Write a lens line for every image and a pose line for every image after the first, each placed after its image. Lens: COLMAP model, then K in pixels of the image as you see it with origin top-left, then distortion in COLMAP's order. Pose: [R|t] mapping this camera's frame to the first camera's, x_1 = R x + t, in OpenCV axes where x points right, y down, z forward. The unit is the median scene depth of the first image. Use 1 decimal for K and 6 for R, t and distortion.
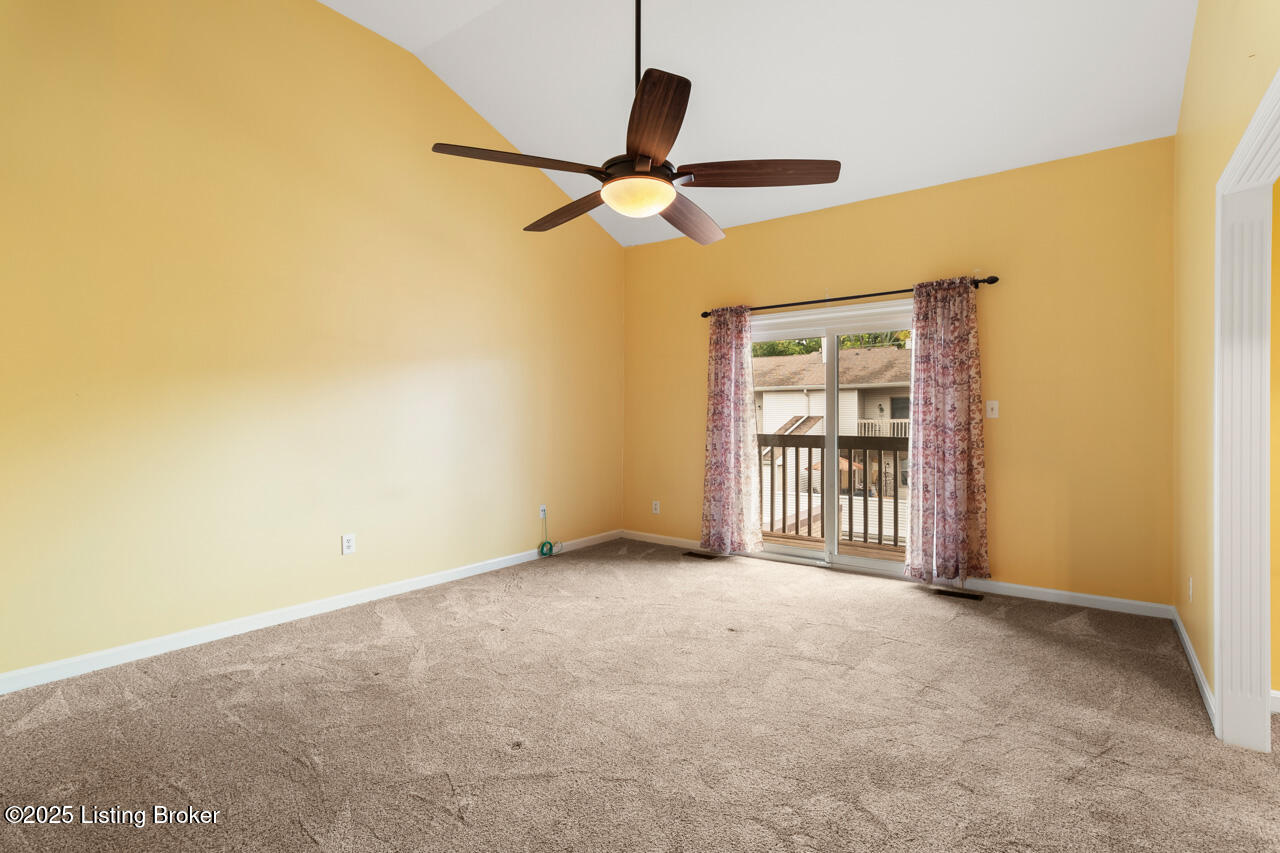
lens RADIAL K [[606.4, 0, 637.8], [0, 606.4, 427.5], [0, 0, 1]] dist [-0.000714, 0.000031]
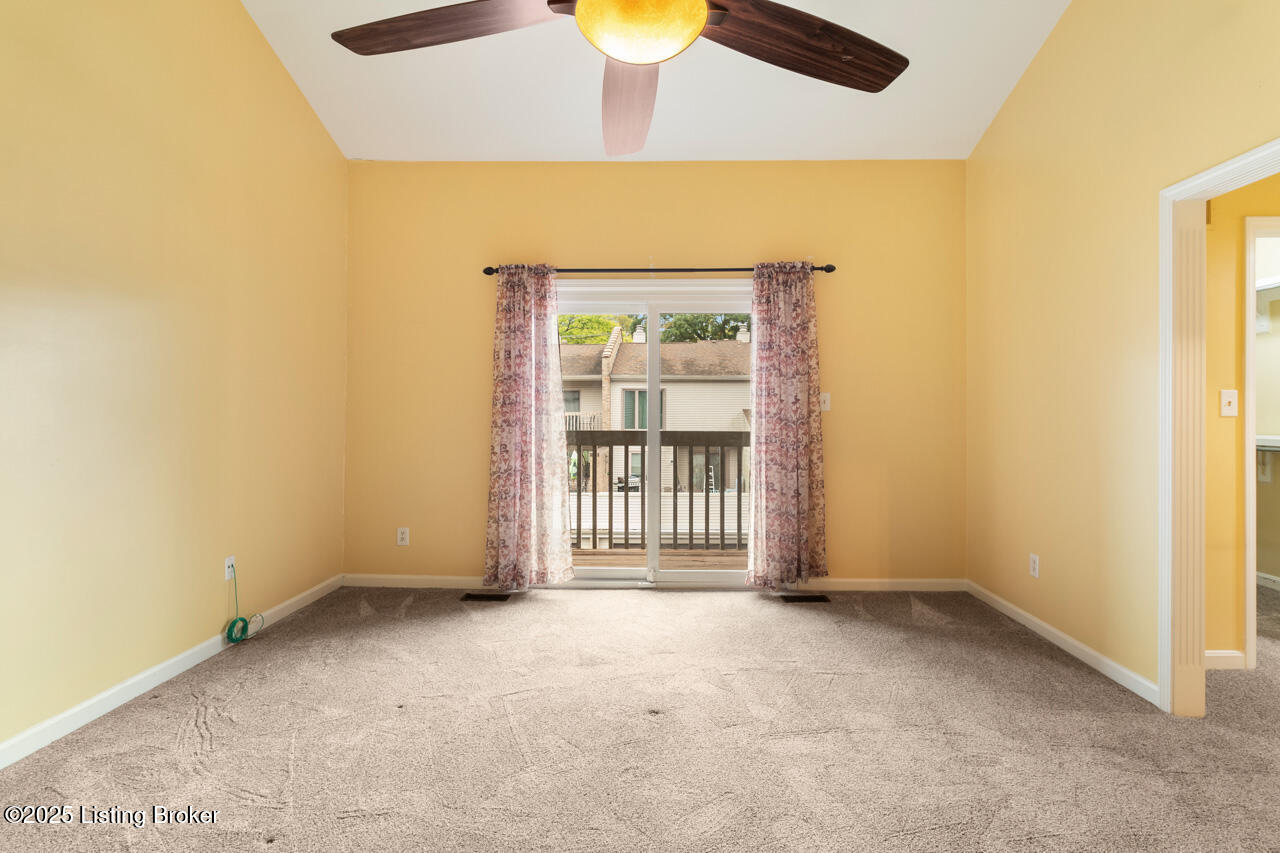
lens RADIAL K [[618.8, 0, 640.7], [0, 618.8, 414.5], [0, 0, 1]] dist [-0.002034, -0.001800]
pose [[0.814678, -0.000793, 0.579913, -0.195114], [0.007089, 0.999938, -0.008592, -0.002410], [-0.579870, 0.011111, 0.814633, 0.303445]]
